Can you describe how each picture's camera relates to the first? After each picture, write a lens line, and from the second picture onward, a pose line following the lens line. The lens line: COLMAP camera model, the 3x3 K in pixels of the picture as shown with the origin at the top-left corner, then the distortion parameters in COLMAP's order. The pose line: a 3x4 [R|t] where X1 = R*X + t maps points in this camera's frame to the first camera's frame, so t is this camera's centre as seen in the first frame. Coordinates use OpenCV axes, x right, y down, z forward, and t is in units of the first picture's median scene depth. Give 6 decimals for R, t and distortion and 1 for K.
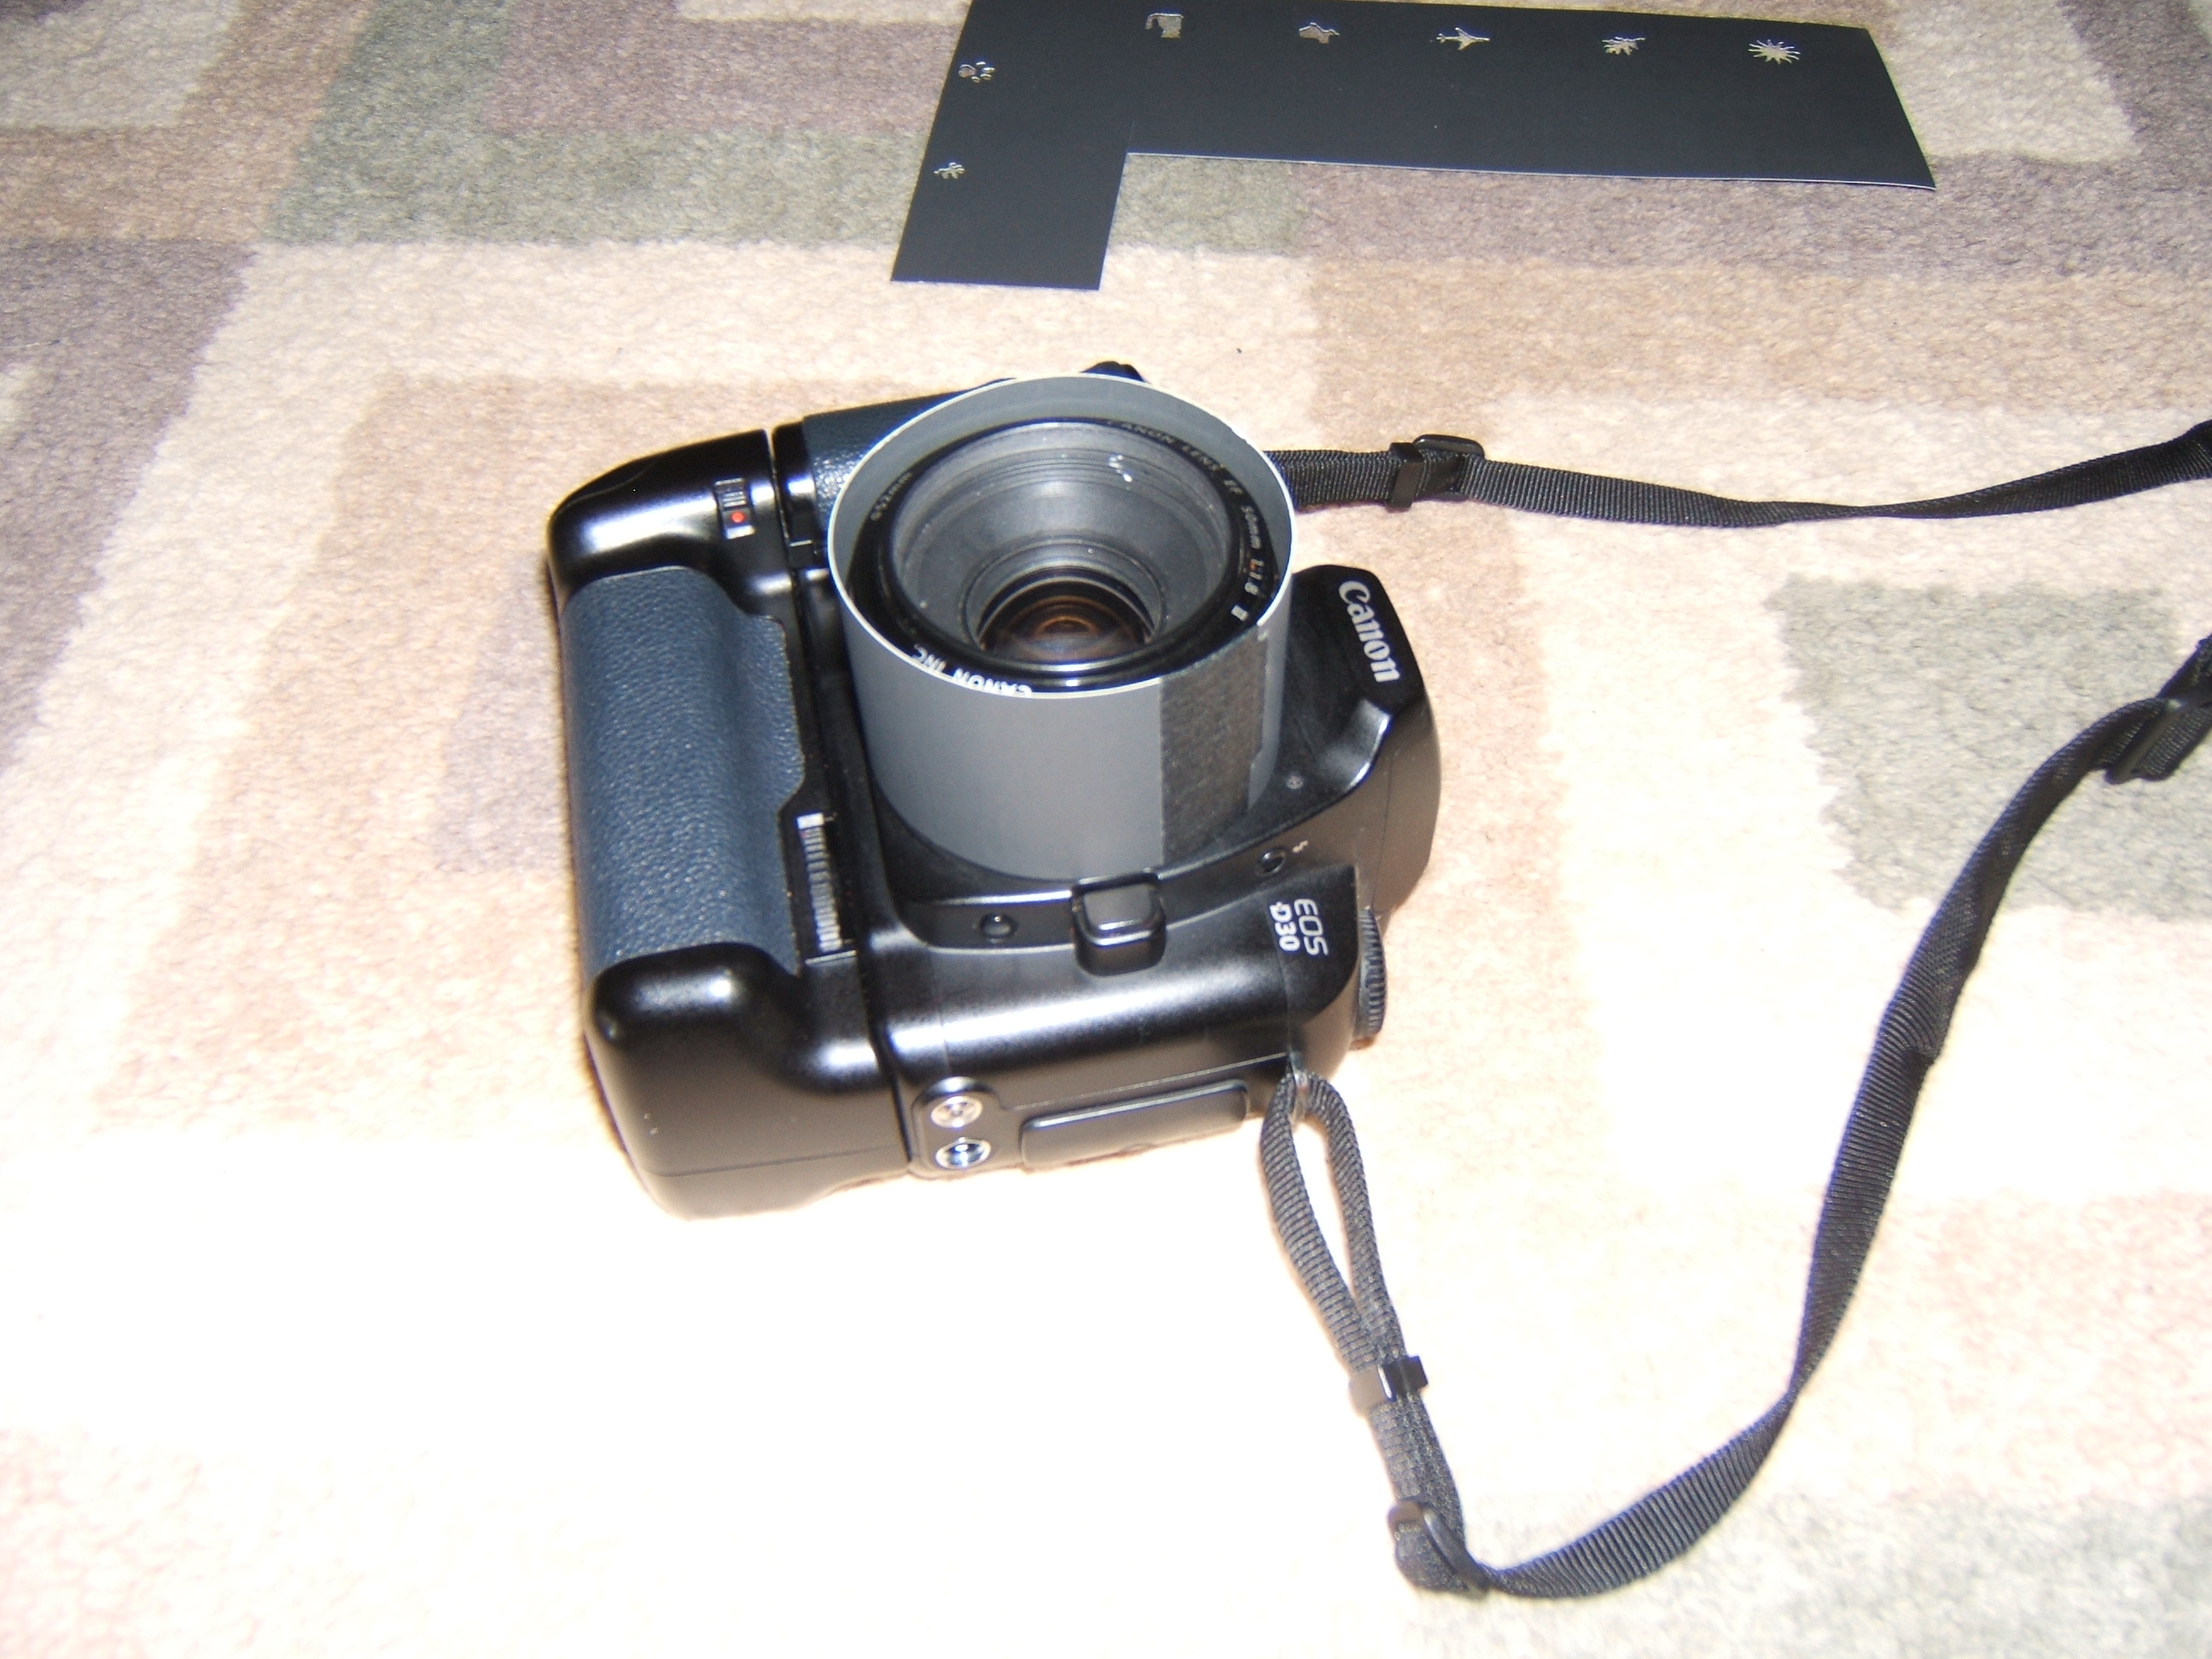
lens RADIAL K [[1866.3, 0, 1173.1], [0, 1866.3, 823.6], [0, 0, 1]] dist [-0.052283, -0.009180]
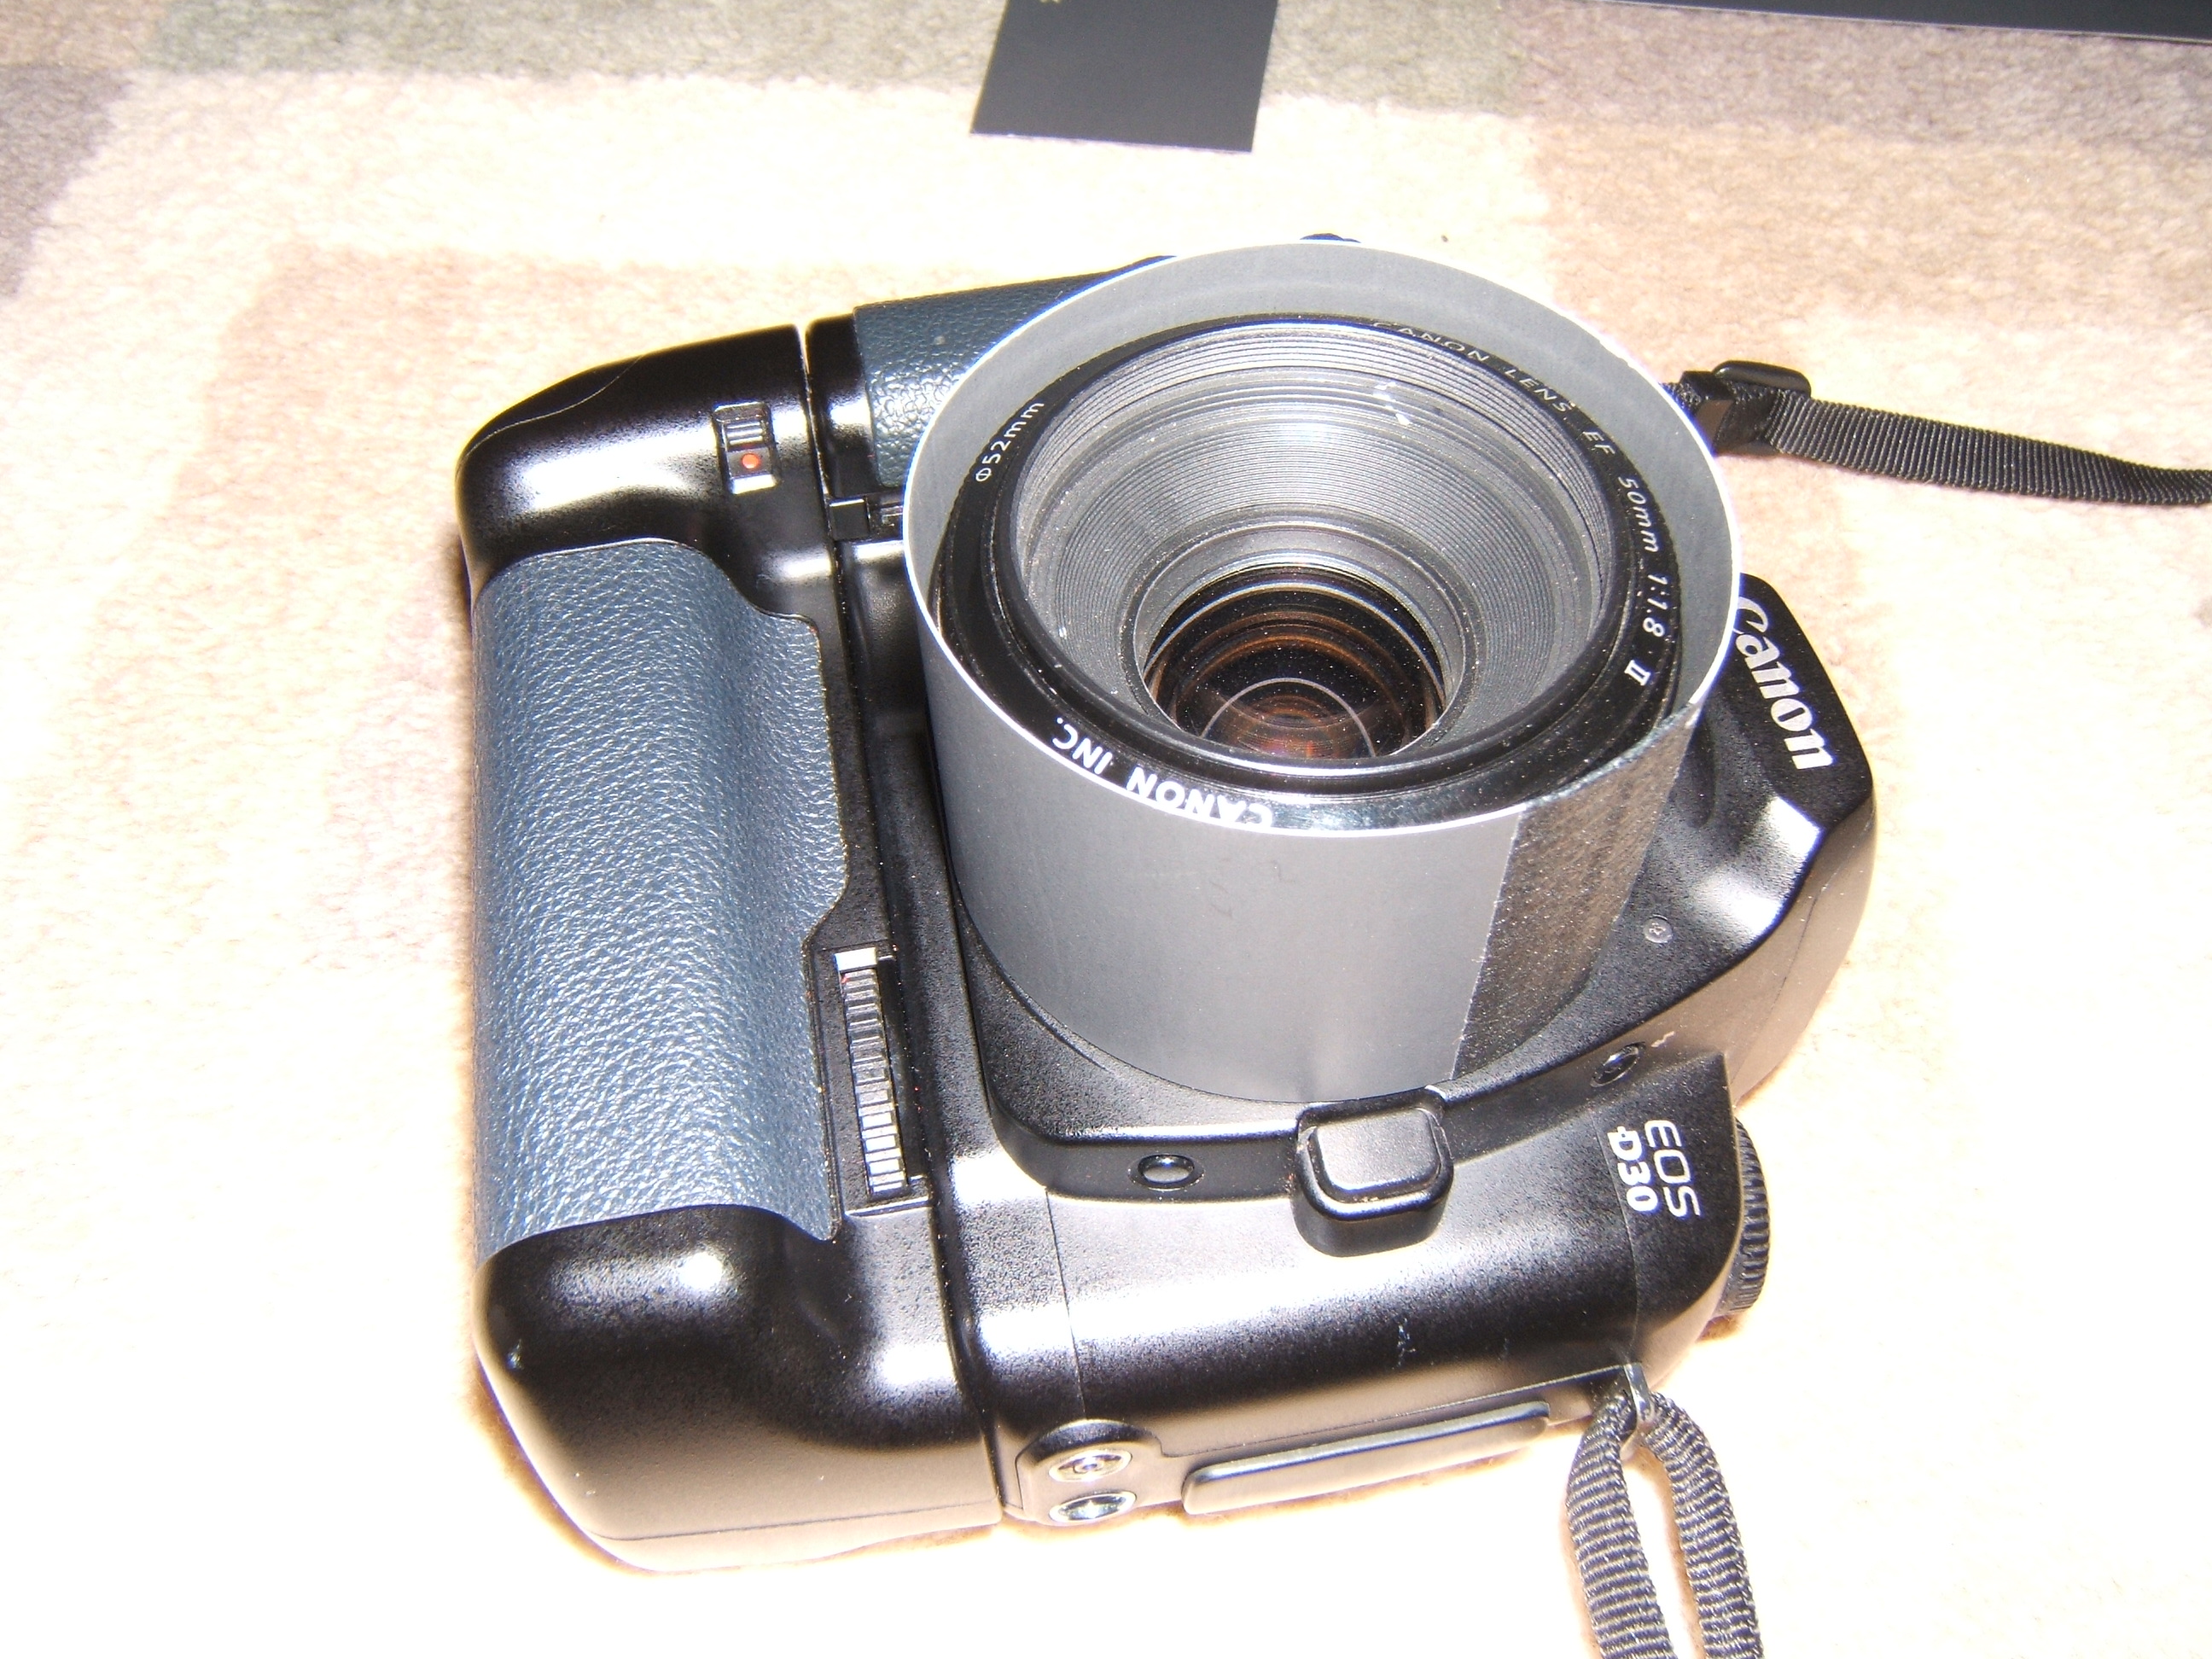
lens RADIAL K [[1866.3, 0, 1173.1], [0, 1866.3, 823.6], [0, 0, 1]] dist [-0.052283, -0.009180]
pose [[0.999526, 0.027850, -0.013103, -0.056520], [-0.027292, 0.998784, 0.041058, -0.051923], [0.014231, -0.040681, 0.999071, 0.263167]]
